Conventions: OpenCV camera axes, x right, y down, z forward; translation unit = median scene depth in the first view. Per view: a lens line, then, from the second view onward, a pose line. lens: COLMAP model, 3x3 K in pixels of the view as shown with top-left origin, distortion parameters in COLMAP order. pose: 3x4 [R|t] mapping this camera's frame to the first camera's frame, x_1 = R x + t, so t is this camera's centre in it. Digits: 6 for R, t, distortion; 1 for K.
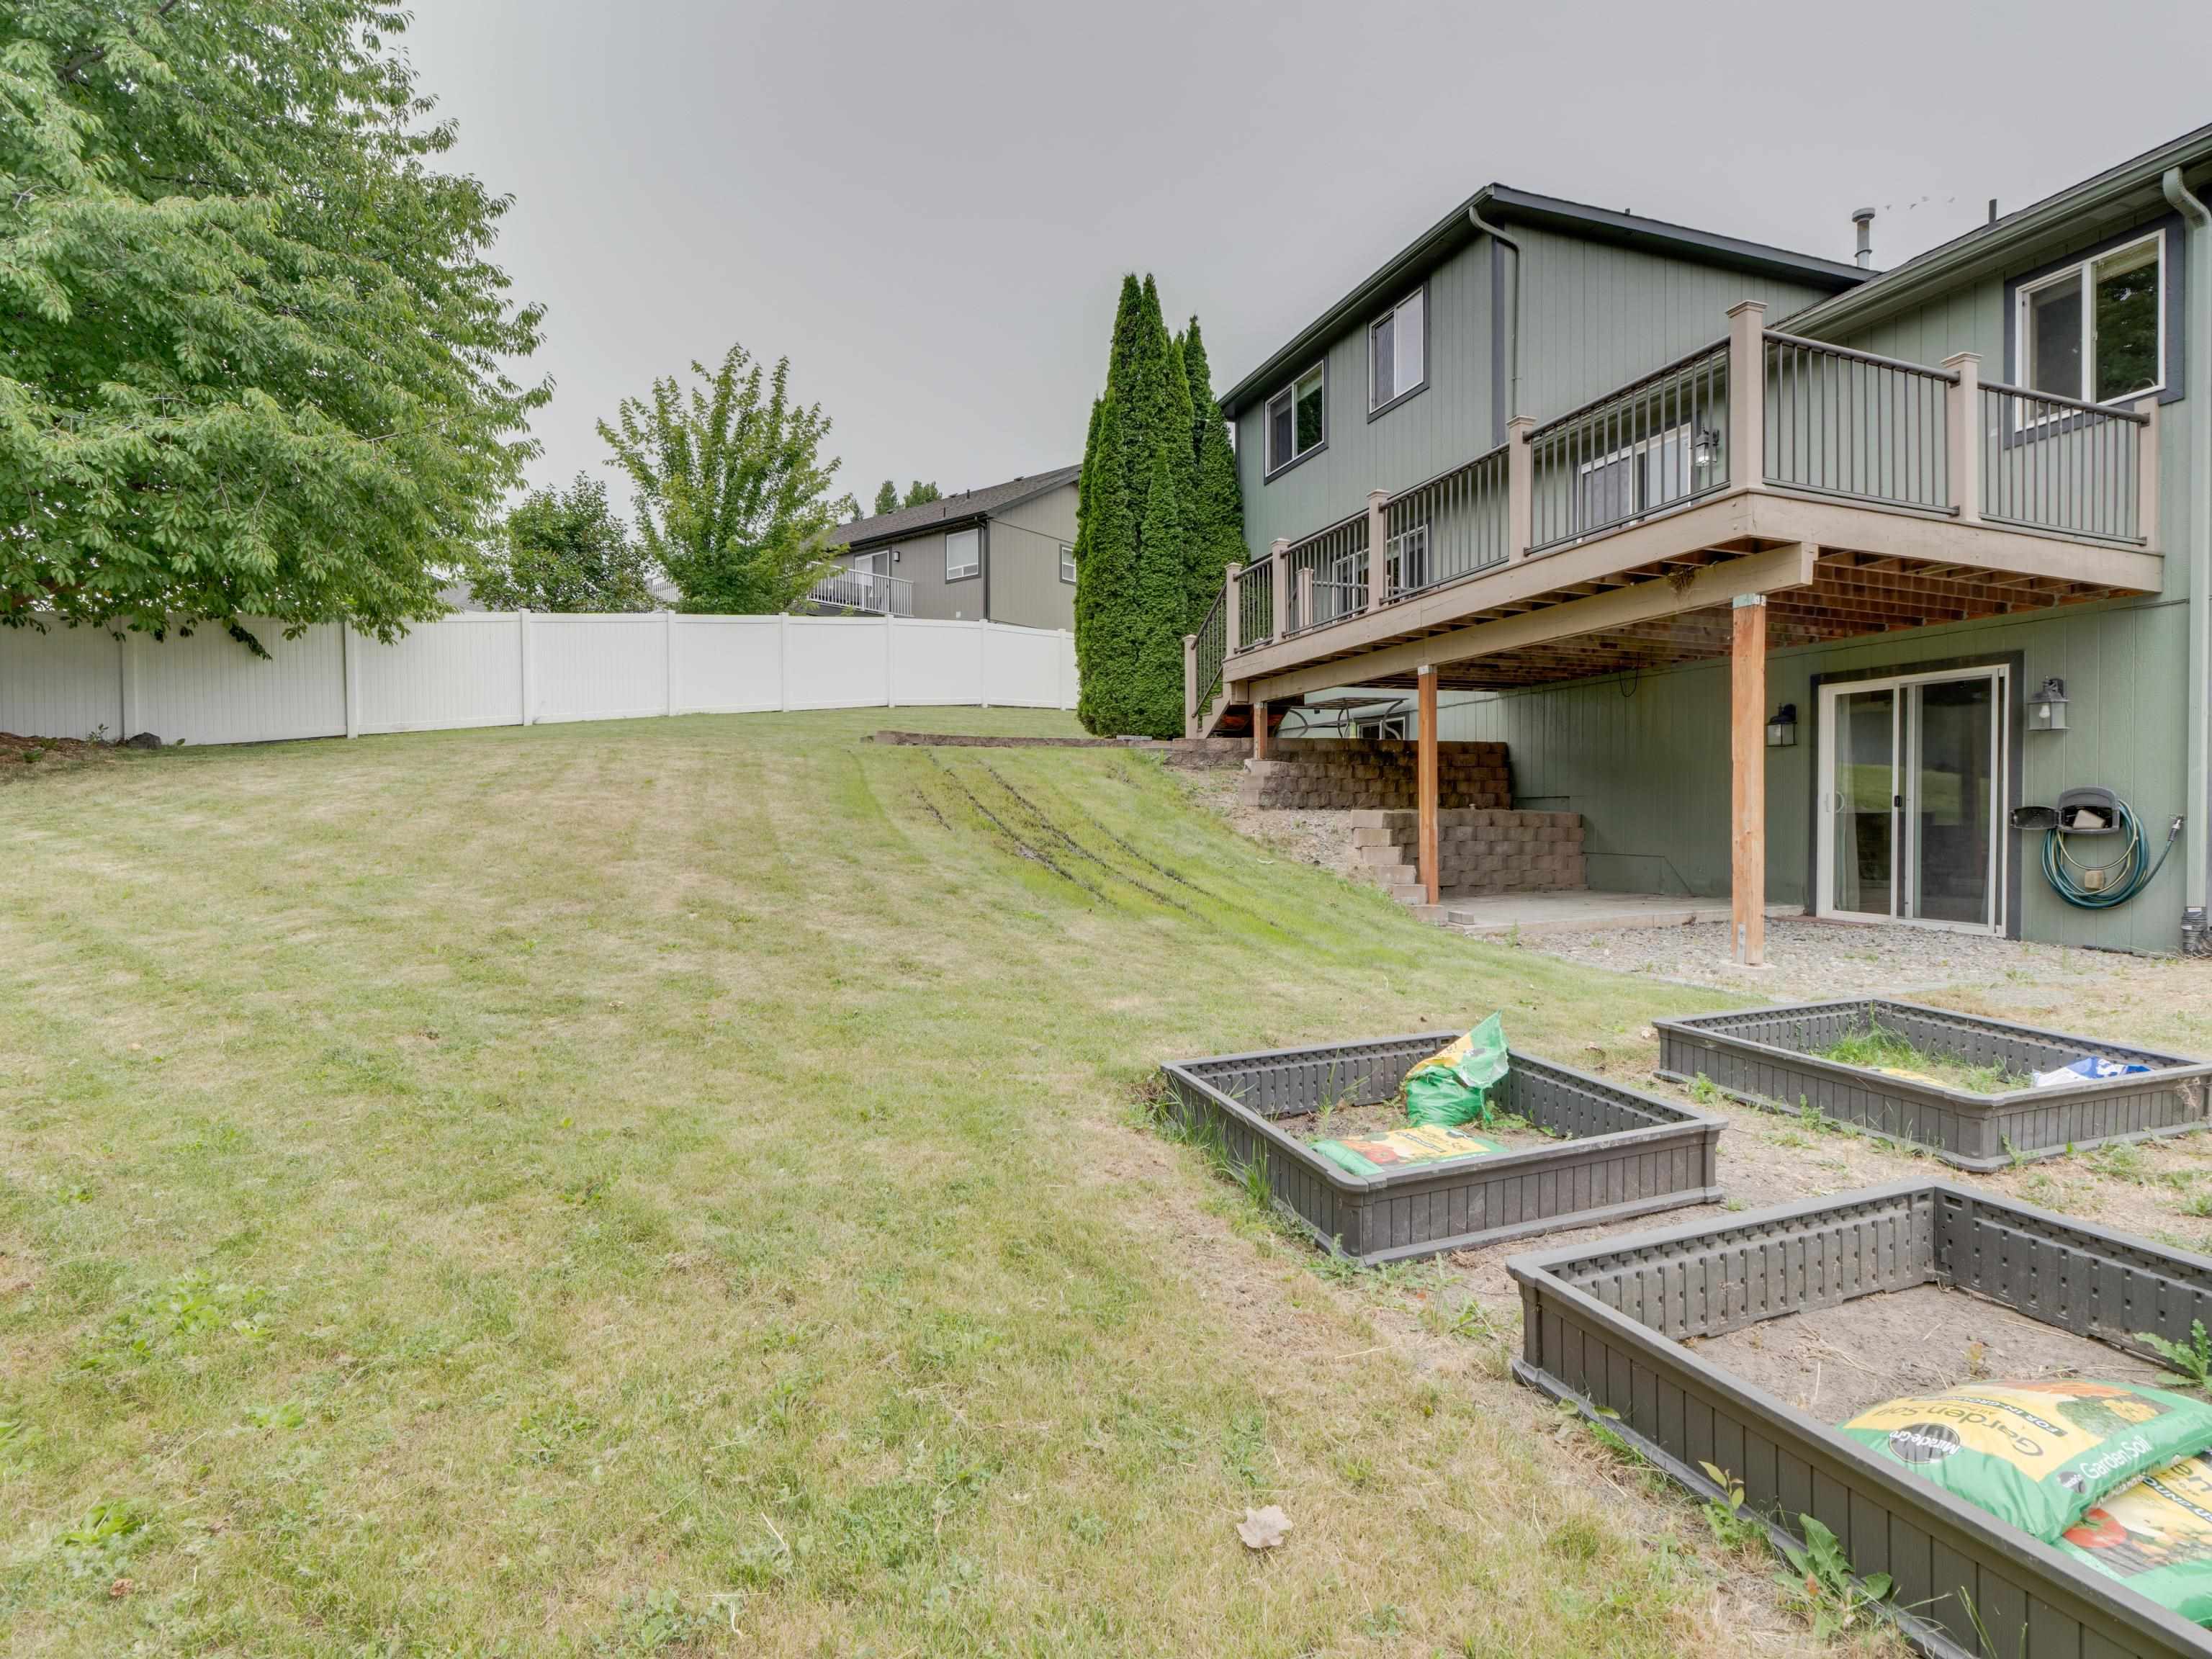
lens RADIAL K [[1115.7, 0, 1113.3], [0, 1115.7, 828.3], [0, 0, 1]] dist [-0.005371, -0.000160]
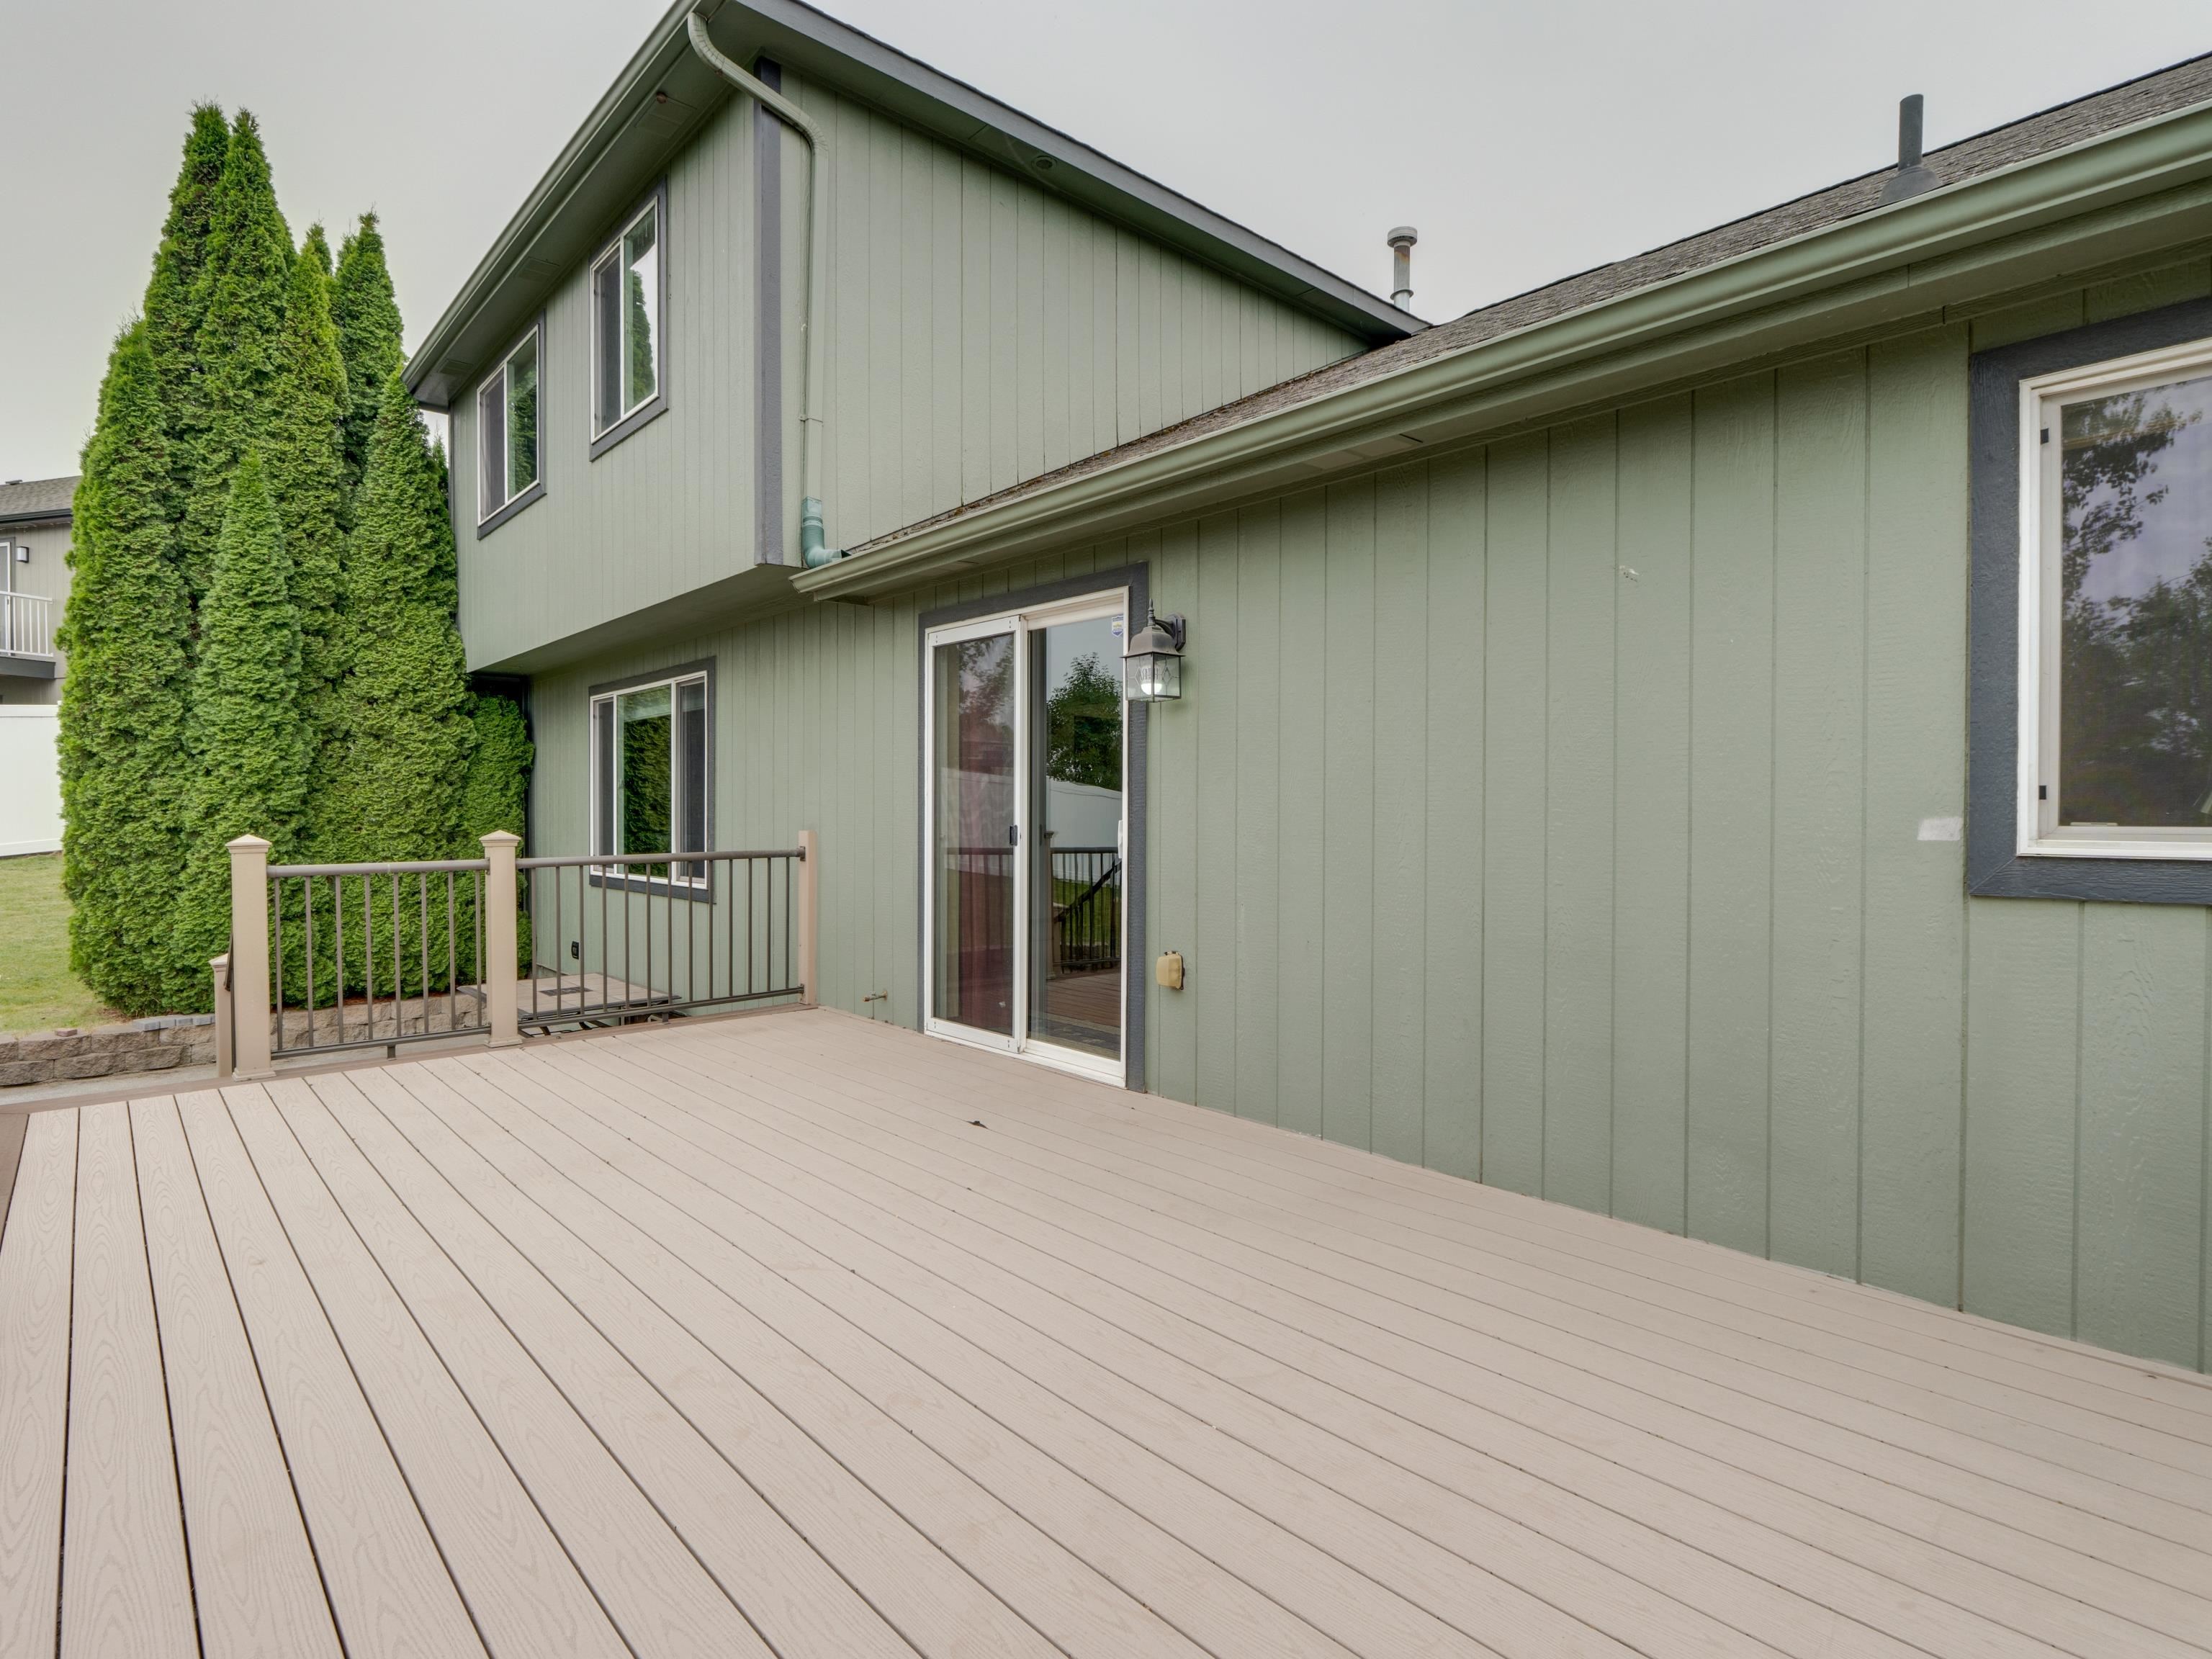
lens RADIAL K [[1143.7, 0, 1102.6], [0, 1143.7, 823.5], [0, 0, 1]] dist [-0.002566, -0.000003]
pose [[0.927406, -0.001161, 0.374053, 0.293389], [0.002651, 0.999990, -0.003468, -0.230817], [-0.374046, 0.004208, 0.927401, 0.508785]]
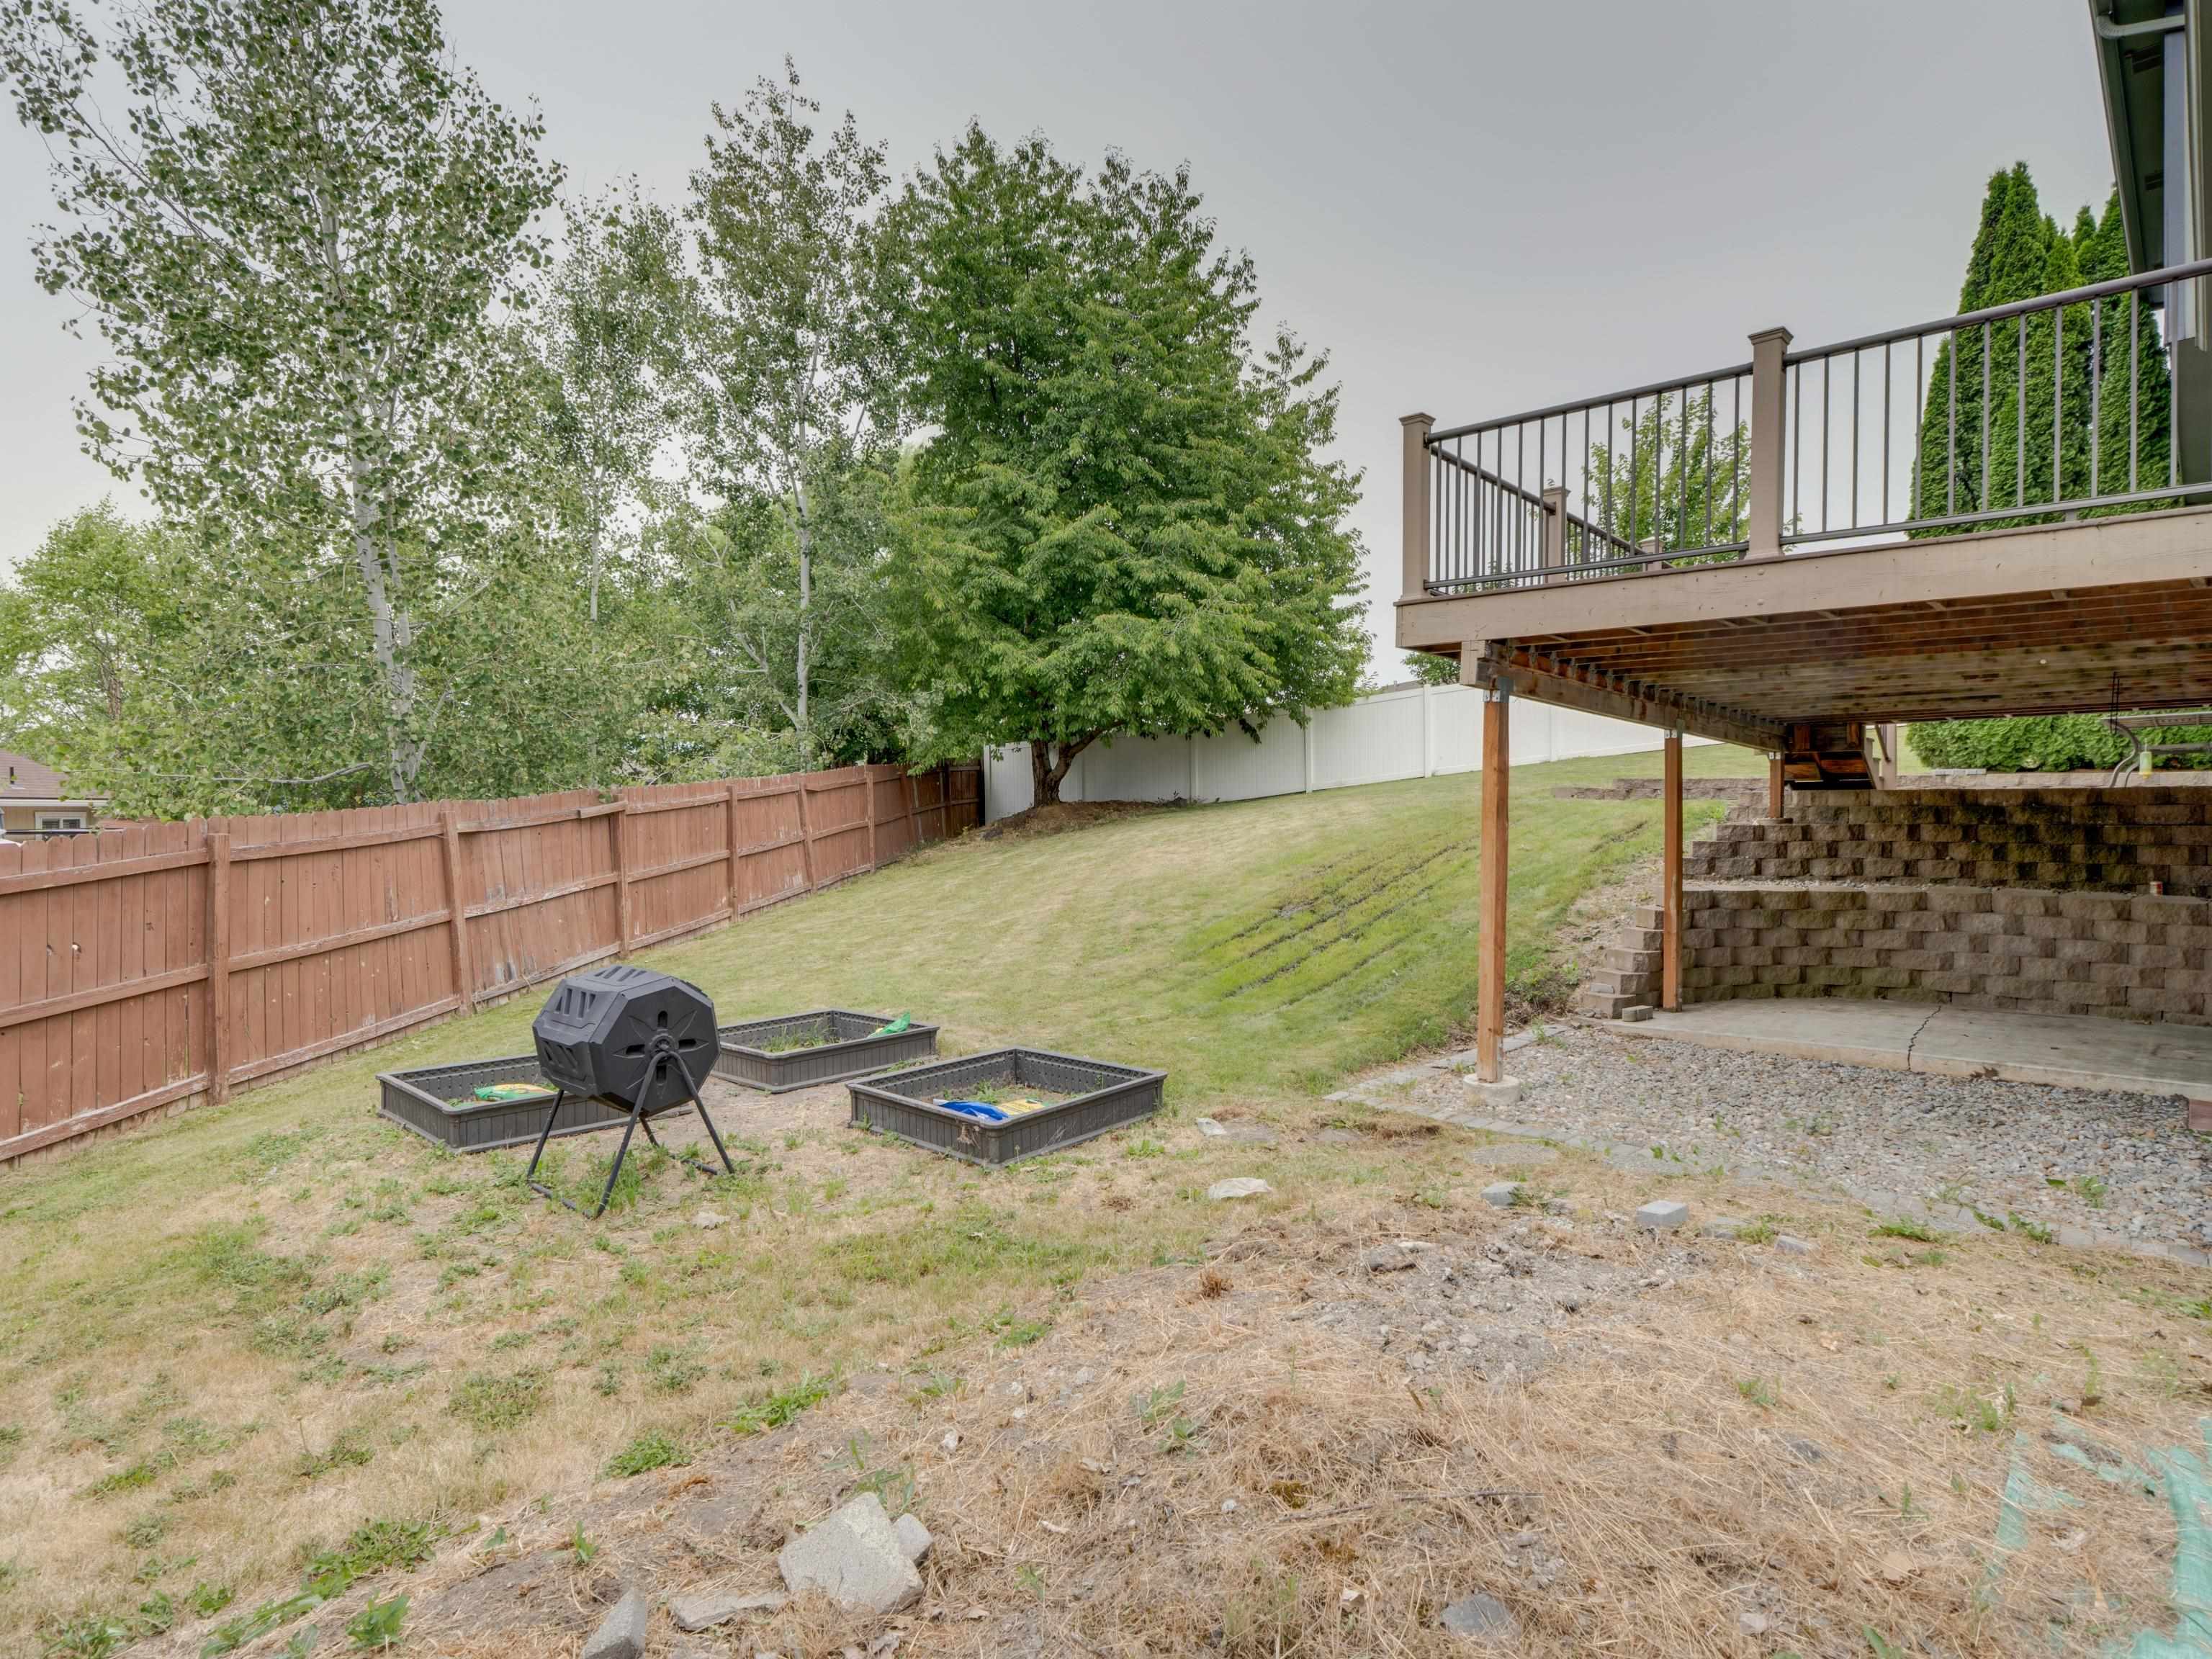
lens RADIAL K [[1171.2, 0, 1112.1], [0, 1171.2, 817.3], [0, 0, 1]] dist [-0.001998, -0.000438]
pose [[0.454587, 0.002155, -0.890700, 0.666853], [-0.018956, 0.999794, -0.007256, -0.043775], [0.890500, 0.020182, 0.454534, 0.131086]]
